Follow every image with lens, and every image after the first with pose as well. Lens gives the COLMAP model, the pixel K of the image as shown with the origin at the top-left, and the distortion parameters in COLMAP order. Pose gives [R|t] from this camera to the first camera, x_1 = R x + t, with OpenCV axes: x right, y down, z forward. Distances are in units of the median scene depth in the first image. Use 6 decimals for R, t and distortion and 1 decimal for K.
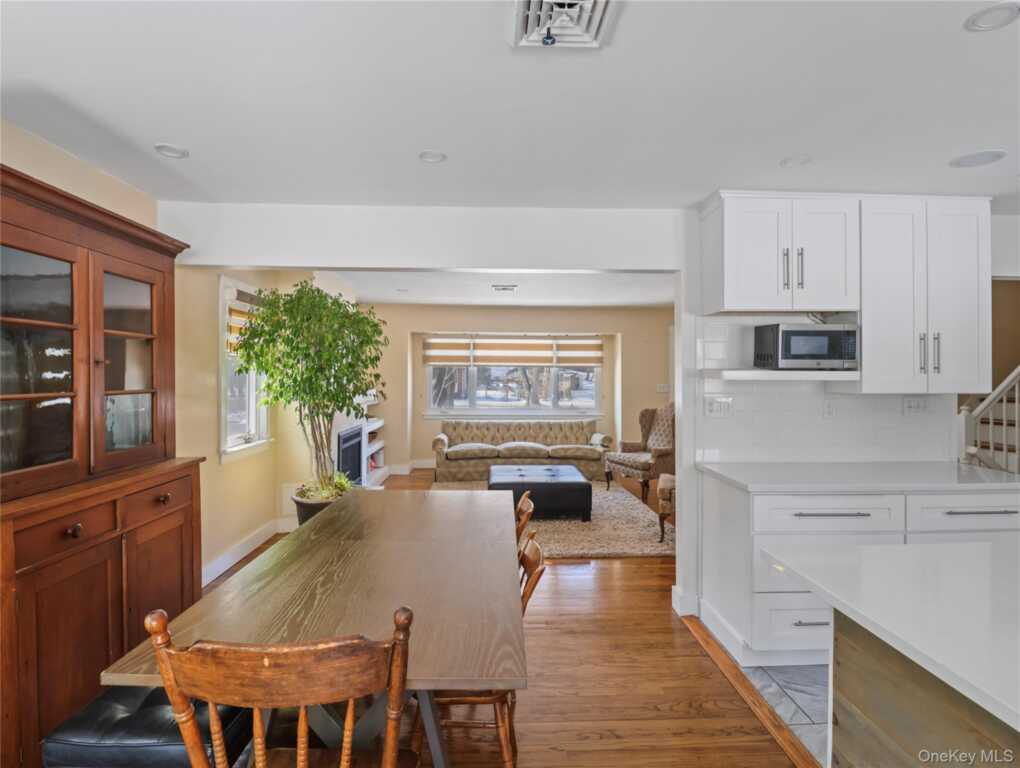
lens RADIAL K [[532.5, 0, 509.9], [0, 532.5, 371.1], [0, 0, 1]] dist [0.004354, -0.016608]
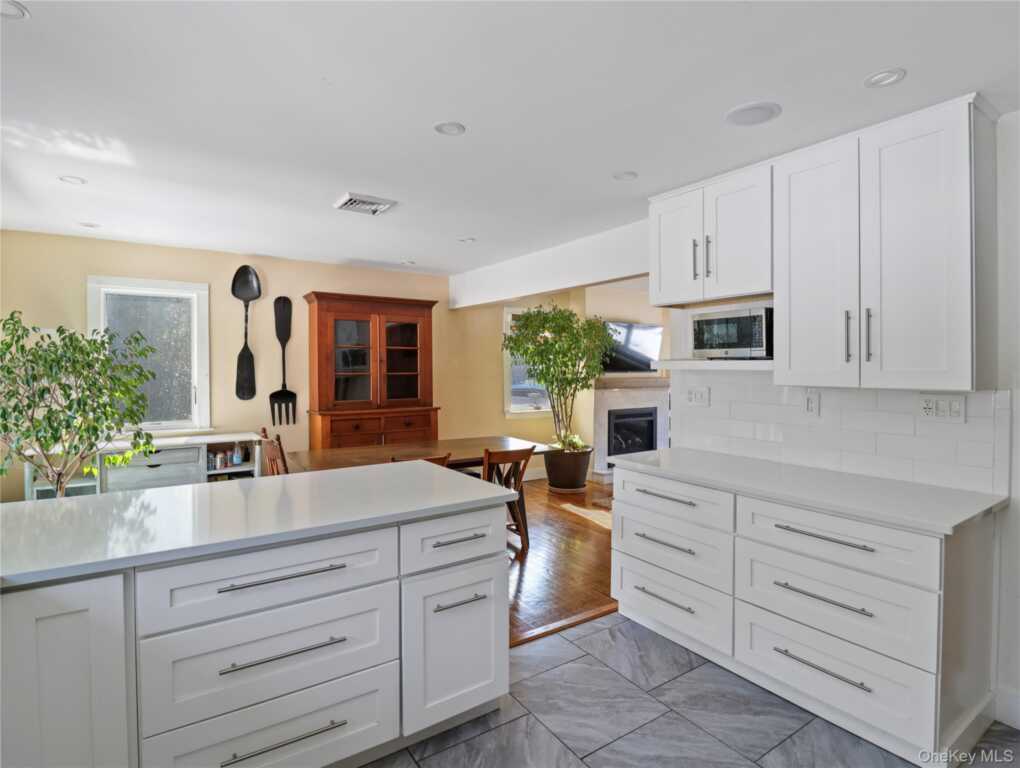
lens RADIAL K [[532.5, 0, 509.9], [0, 532.5, 371.1], [0, 0, 1]] dist [0.004354, -0.016608]
pose [[0.529052, 0.006285, -0.848566, 0.454103], [0.007945, 0.999892, 0.012359, 0.001520], [0.848552, -0.013281, 0.528945, 0.062635]]
